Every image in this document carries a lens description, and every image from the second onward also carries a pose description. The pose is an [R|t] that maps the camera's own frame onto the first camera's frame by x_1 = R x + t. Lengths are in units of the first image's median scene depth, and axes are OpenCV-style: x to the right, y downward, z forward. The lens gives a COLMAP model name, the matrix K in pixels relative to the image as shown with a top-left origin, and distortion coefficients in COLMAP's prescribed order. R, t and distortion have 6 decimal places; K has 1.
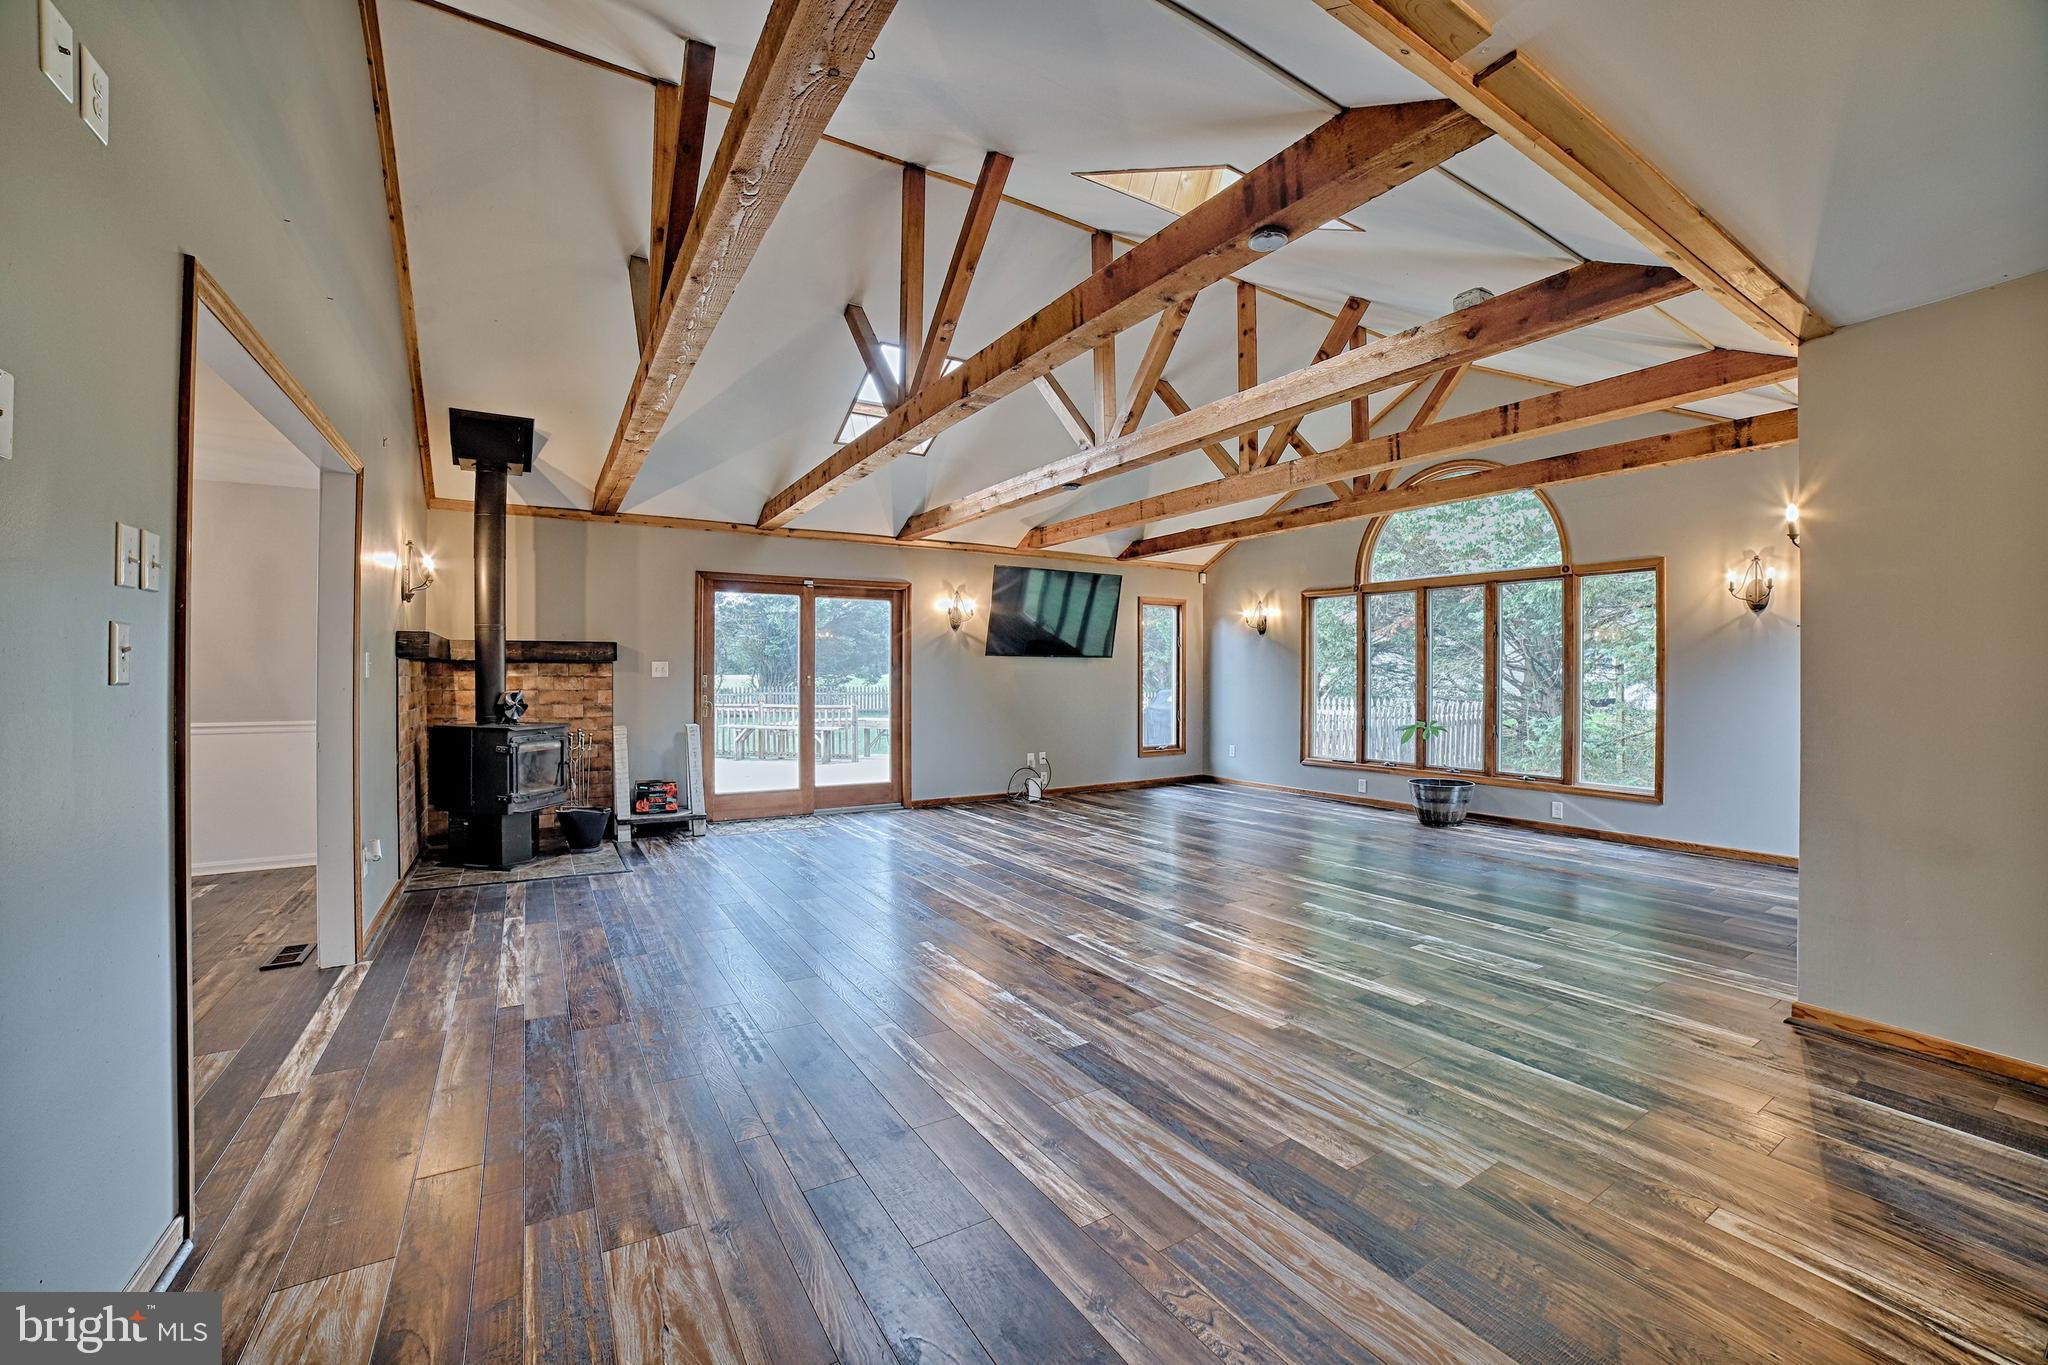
lens RADIAL K [[818.1, 0, 1014.9], [0, 818.1, 675.1], [0, 0, 1]] dist [-0.101544, 0.032353]
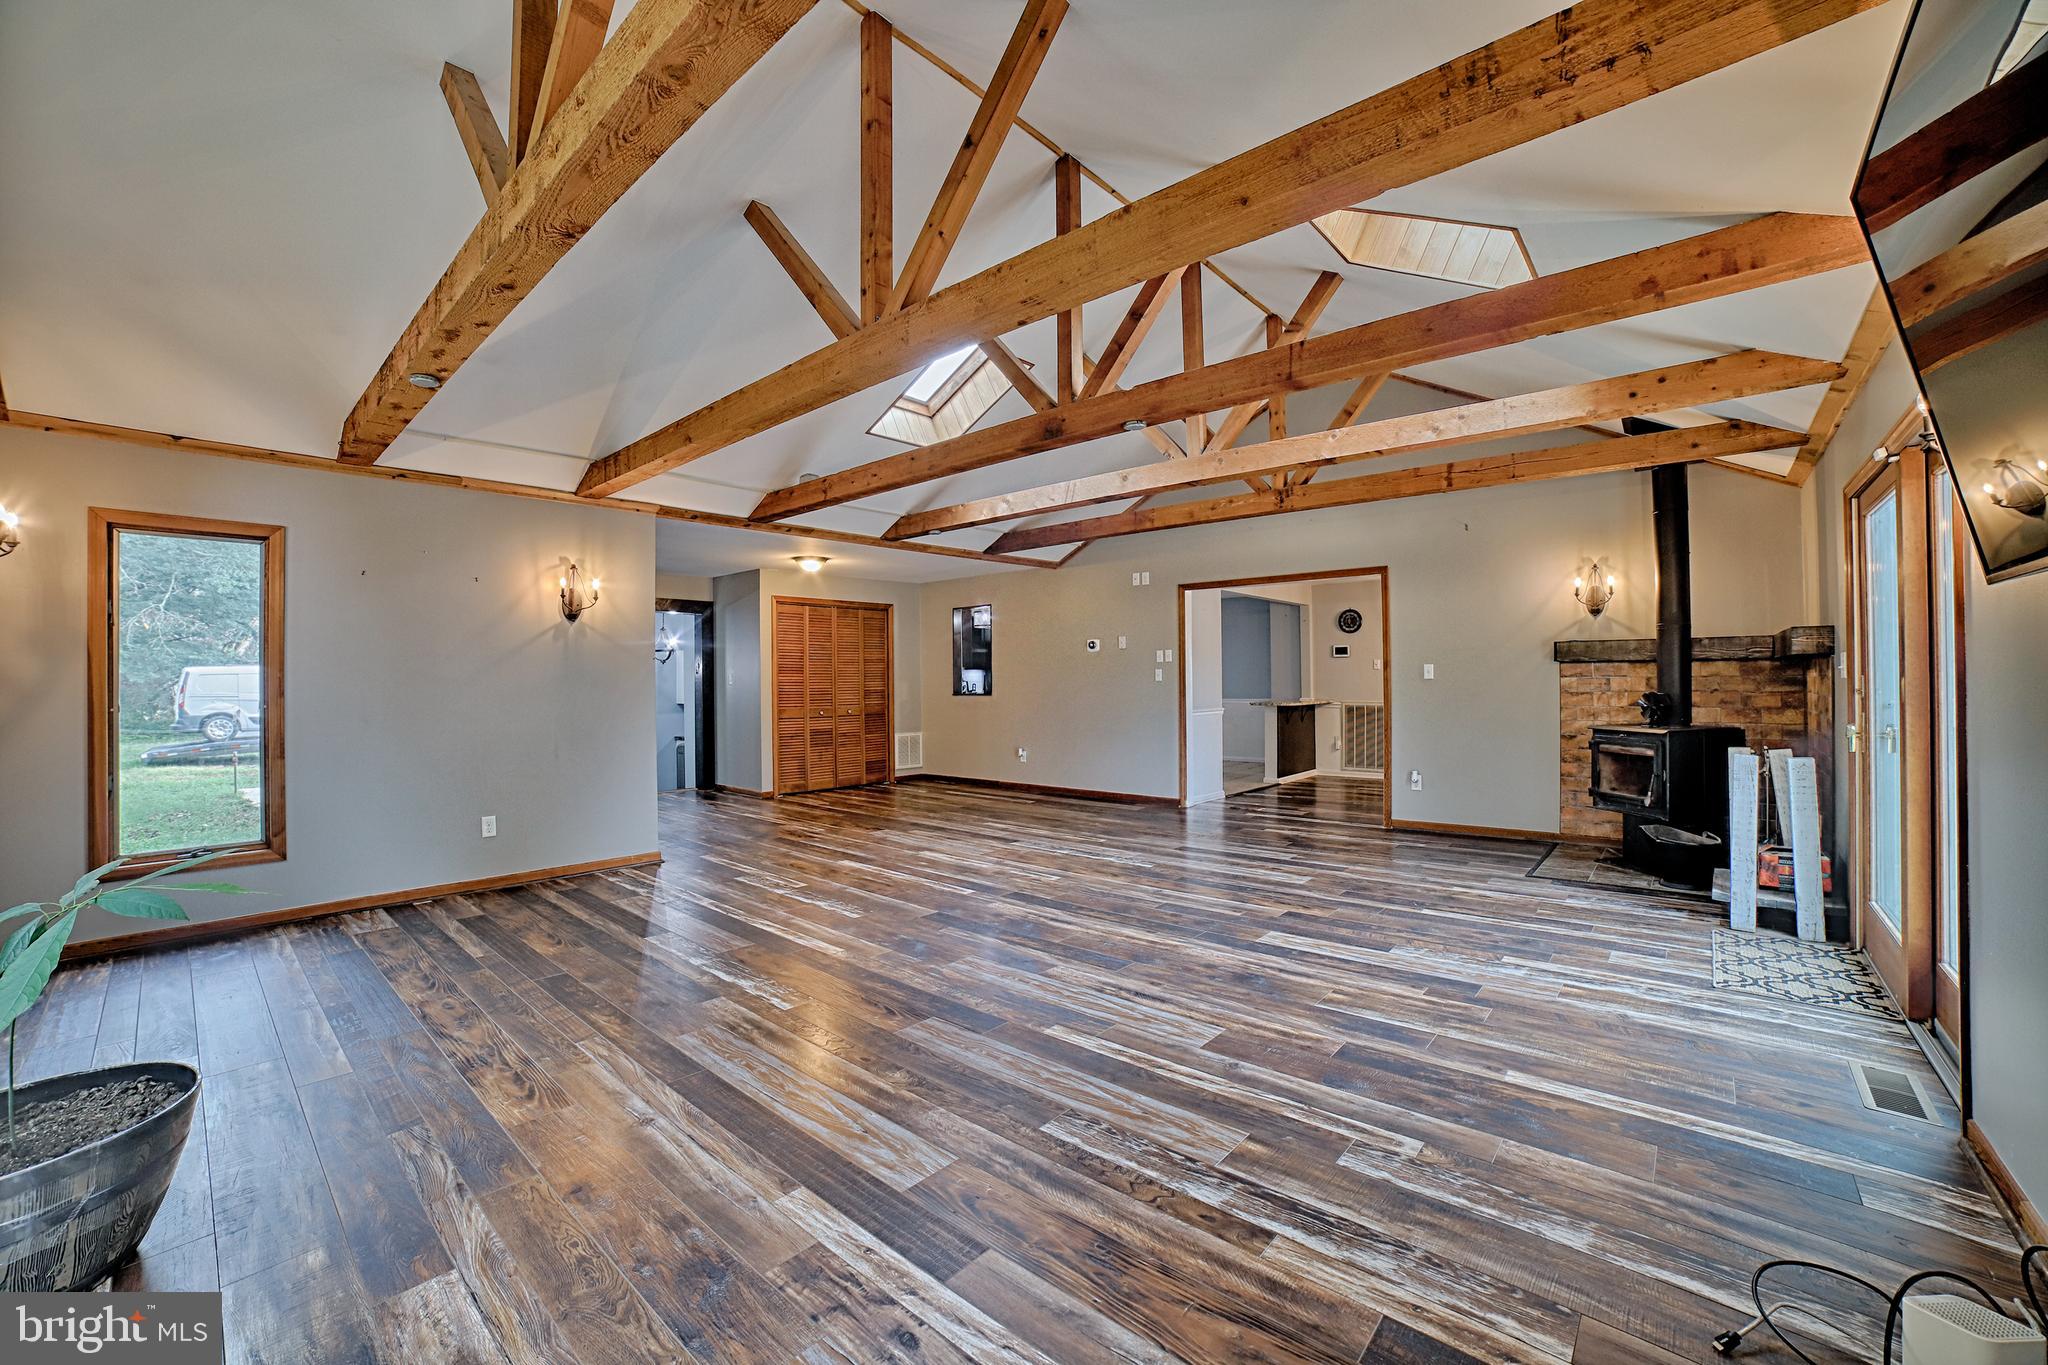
lens RADIAL K [[818.1, 0, 1014.9], [0, 818.1, 675.1], [0, 0, 1]] dist [-0.101544, 0.032353]
pose [[-0.958125, 0.006722, -0.286270, 0.571412], [0.008525, 0.999951, -0.005053, -0.003636], [0.286222, -0.007282, -0.958136, 2.497230]]
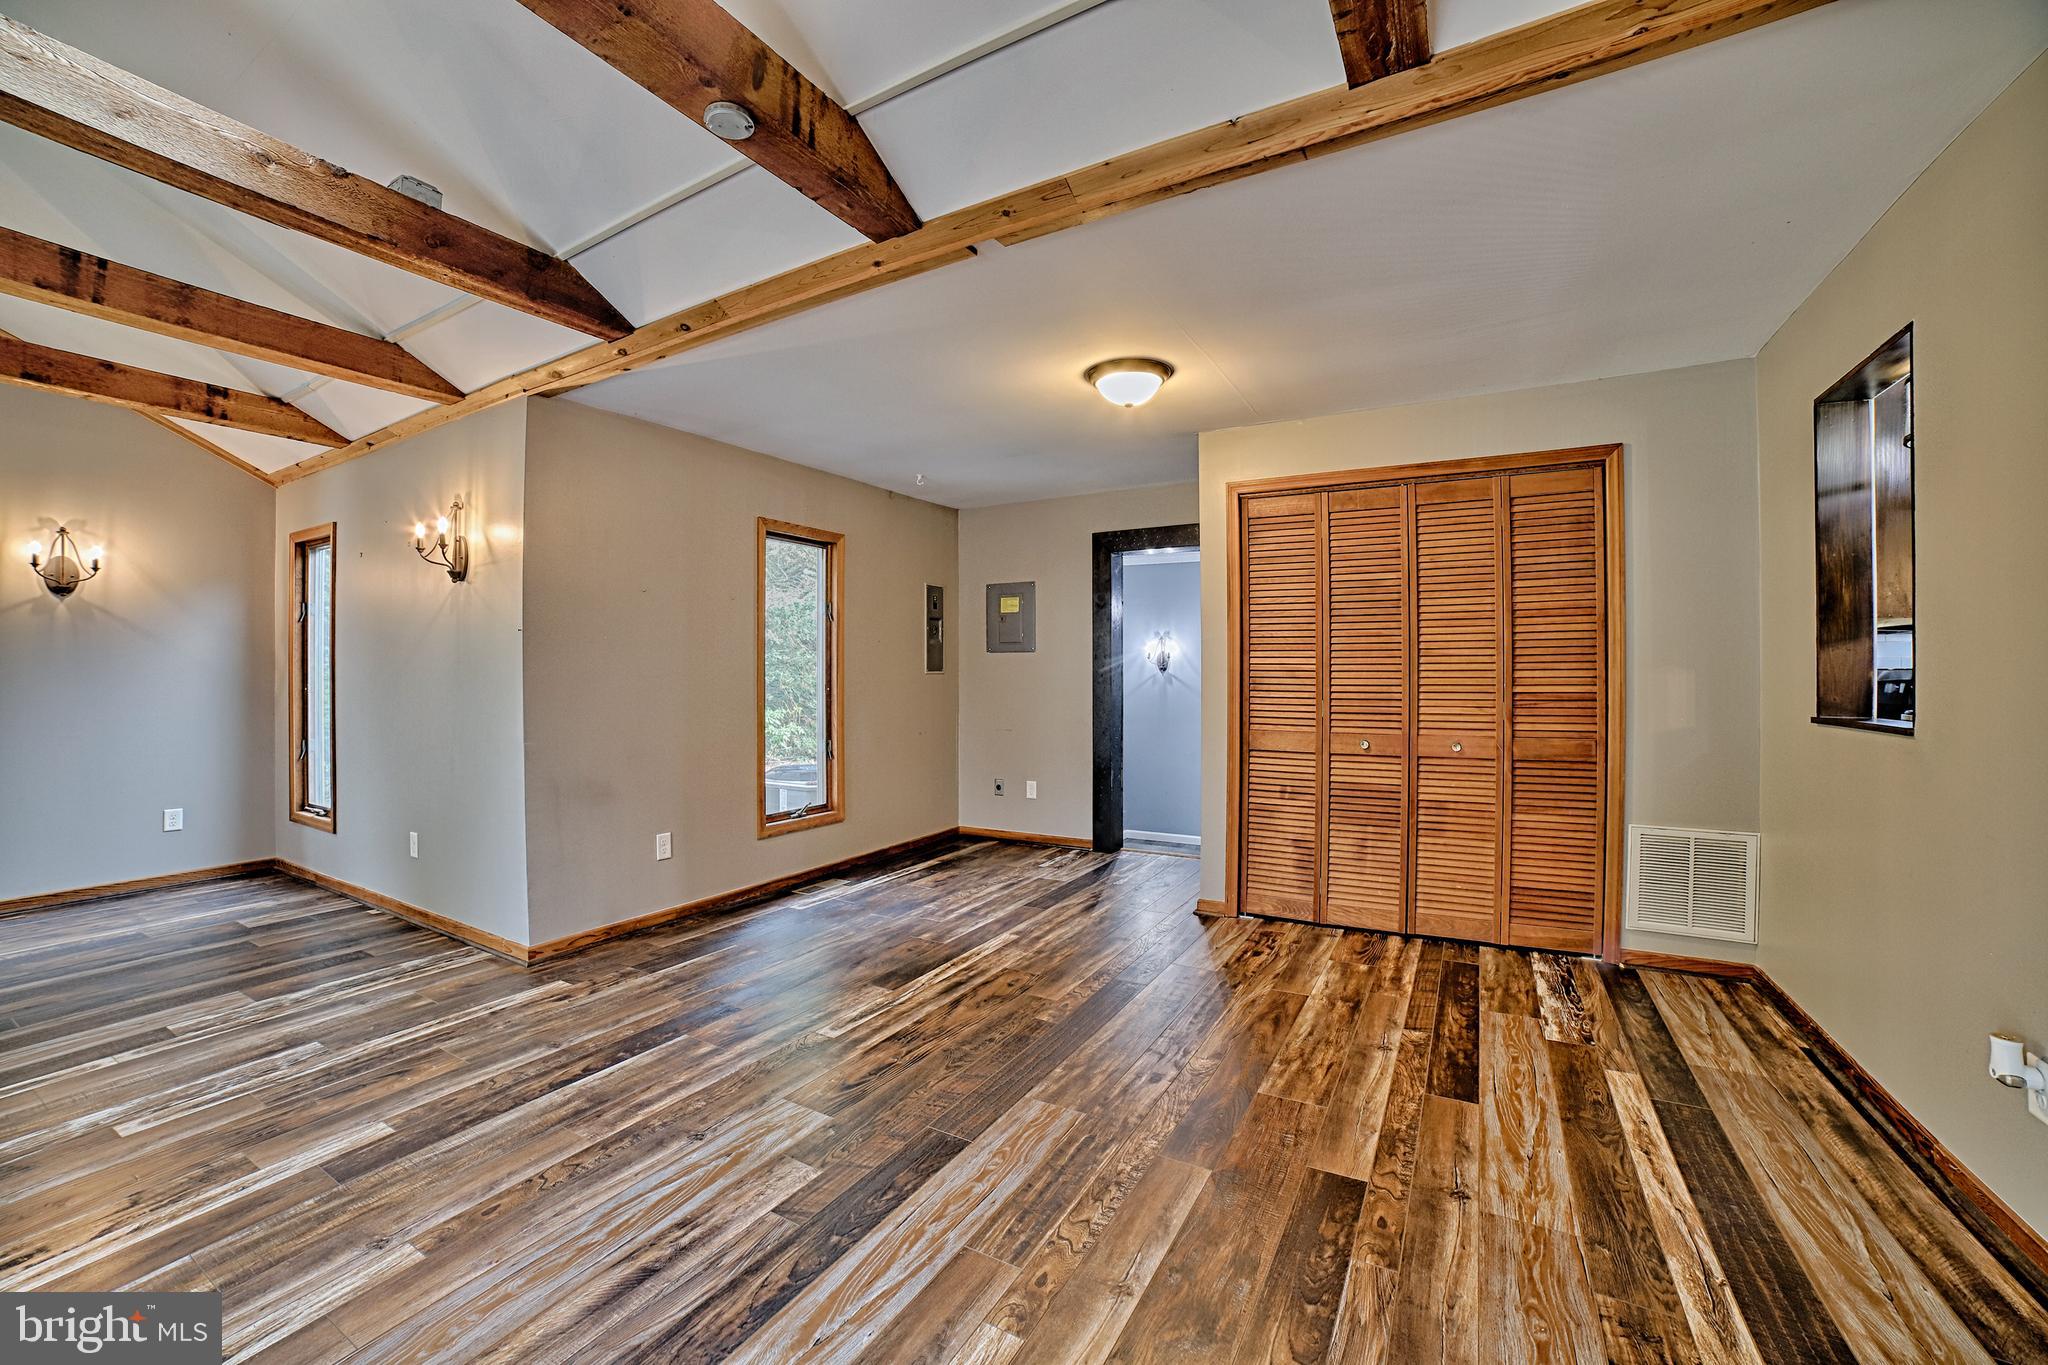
lens RADIAL K [[818.1, 0, 1014.9], [0, 818.1, 675.1], [0, 0, 1]] dist [-0.101544, 0.032353]
pose [[-0.473948, -0.002918, 0.880548, -0.314602], [0.002742, 0.999985, 0.004790, 0.000860], [-0.880548, 0.004685, -0.473933, 0.700655]]
